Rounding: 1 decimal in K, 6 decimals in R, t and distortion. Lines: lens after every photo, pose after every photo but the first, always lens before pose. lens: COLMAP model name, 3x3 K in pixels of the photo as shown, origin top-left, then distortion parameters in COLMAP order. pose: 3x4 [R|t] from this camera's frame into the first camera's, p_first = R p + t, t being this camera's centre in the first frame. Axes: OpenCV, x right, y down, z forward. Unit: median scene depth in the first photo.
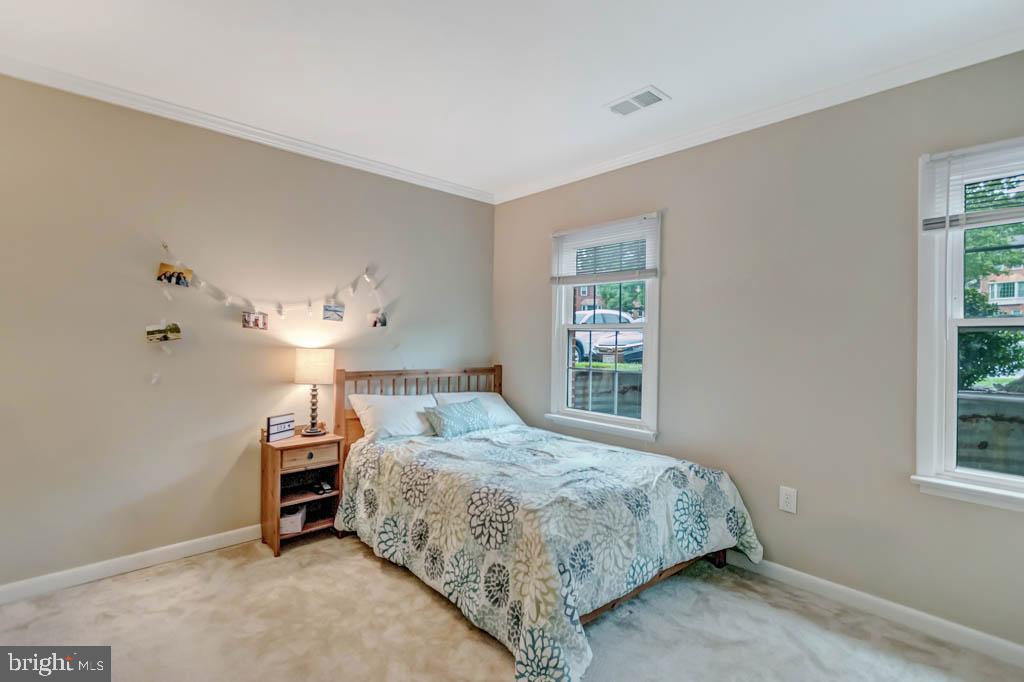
lens RADIAL K [[471.9, 0, 513.5], [0, 471.9, 344.1], [0, 0, 1]] dist [0.002384, 0.000109]
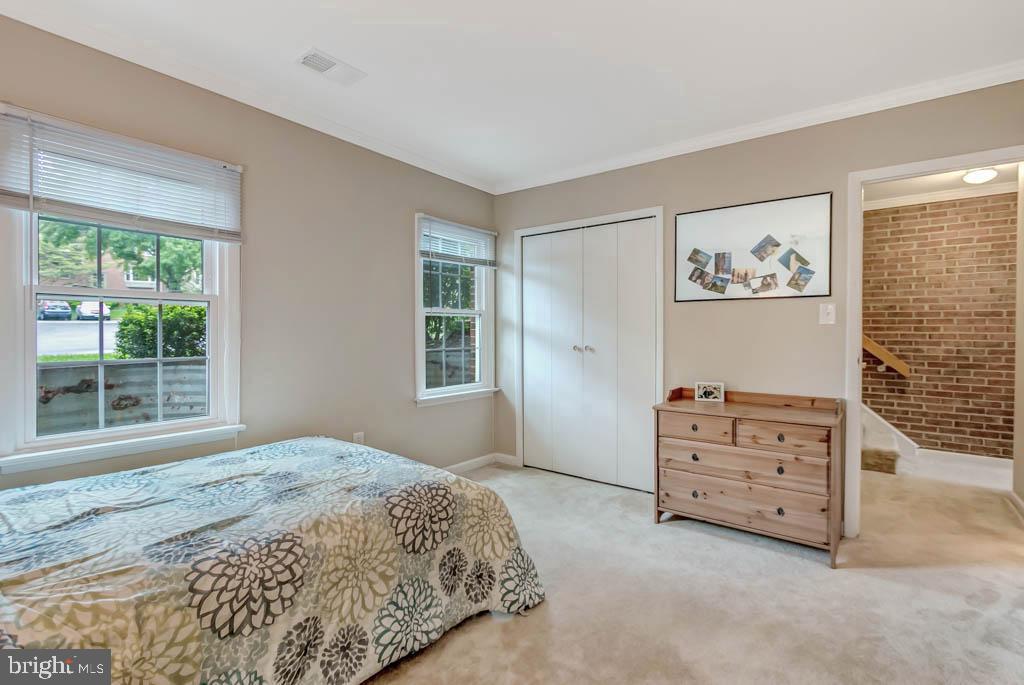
lens RADIAL K [[481.4, 0, 492.2], [0, 481.4, 345.3], [0, 0, 1]] dist [0.000451, 0.000030]
pose [[-0.145968, -0.043954, 0.988312, -0.930740], [0.000239, 0.999011, 0.044465, 0.007262], [-0.989289, 0.006727, -0.145813, 0.994727]]
